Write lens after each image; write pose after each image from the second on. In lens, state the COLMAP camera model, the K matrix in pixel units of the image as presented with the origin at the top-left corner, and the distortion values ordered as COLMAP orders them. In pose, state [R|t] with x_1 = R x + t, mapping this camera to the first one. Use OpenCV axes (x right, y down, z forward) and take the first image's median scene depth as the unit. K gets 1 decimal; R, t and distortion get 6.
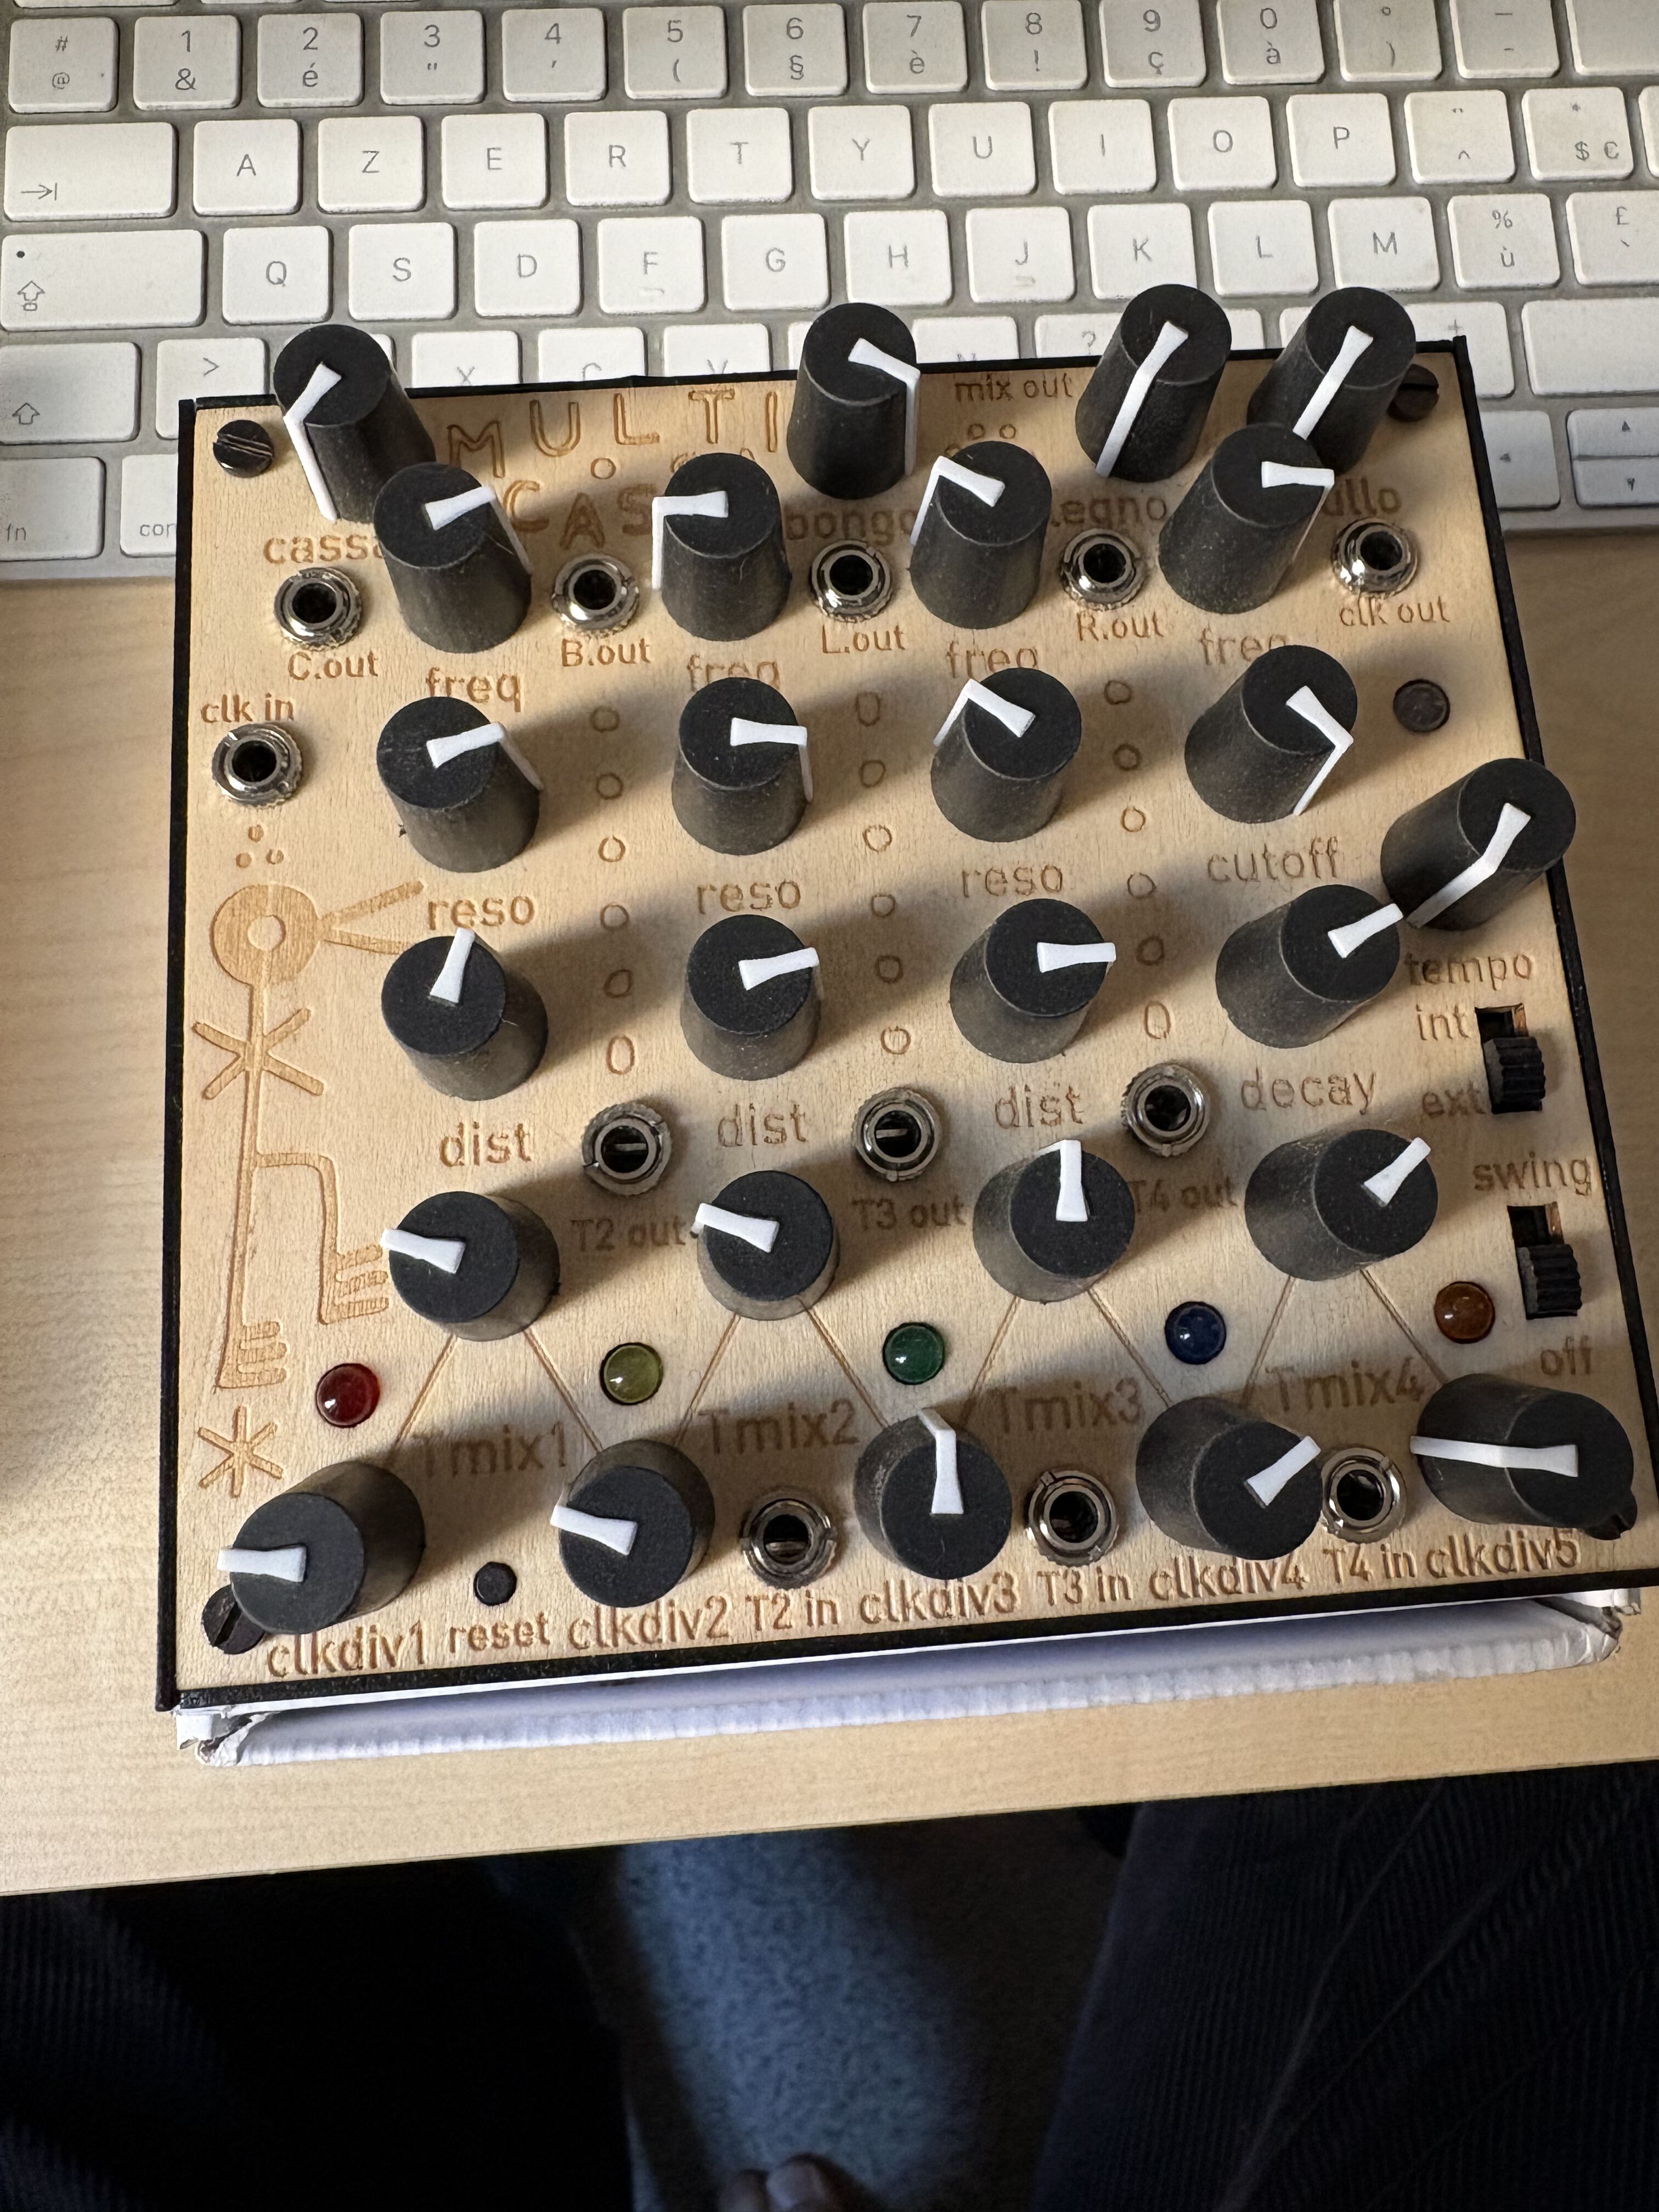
lens RADIAL K [[1664.2, 0, 830.5], [0, 1664.2, 1102.4], [0, 0, 1]] dist [-0.011106, -0.001914]
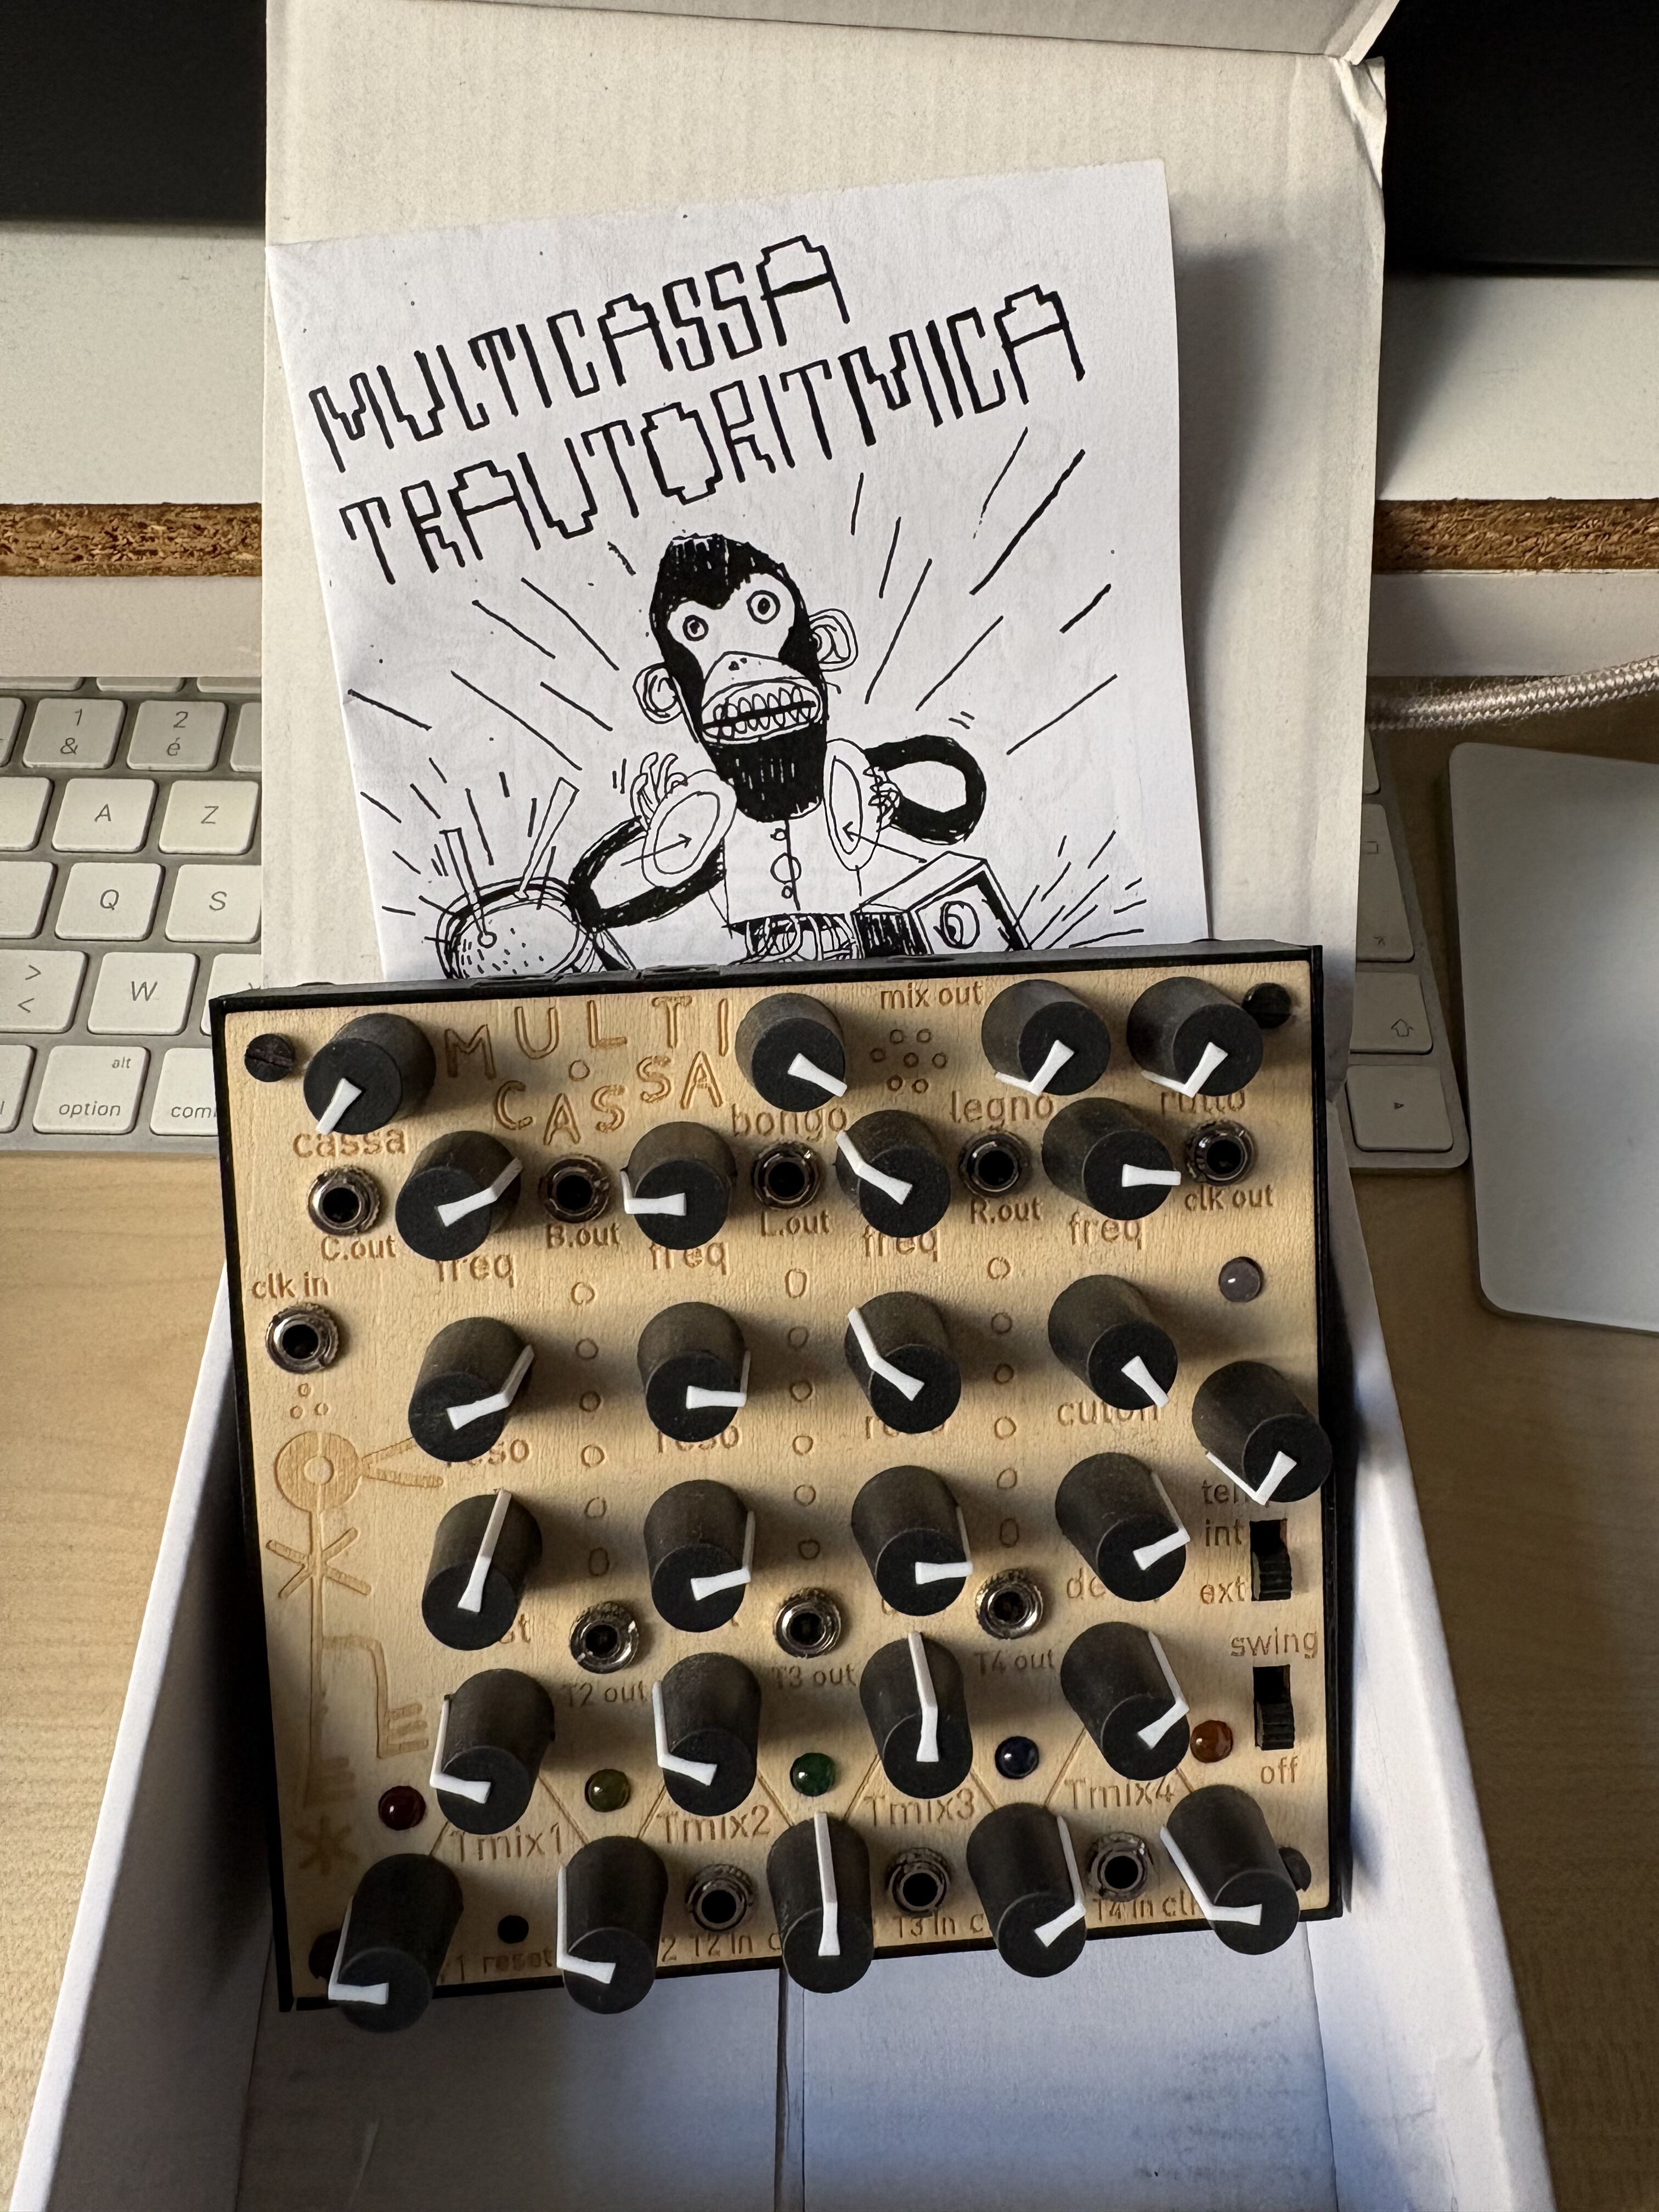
lens RADIAL K [[1664.2, 0, 818.1], [0, 1664.2, 1099.2], [0, 0, 1]] dist [-0.011106, -0.001914]
pose [[0.998709, 0.026511, 0.043334, -0.019410], [-0.037897, 0.956885, 0.287983, -0.768392], [-0.033831, -0.289253, 0.956655, -0.153385]]
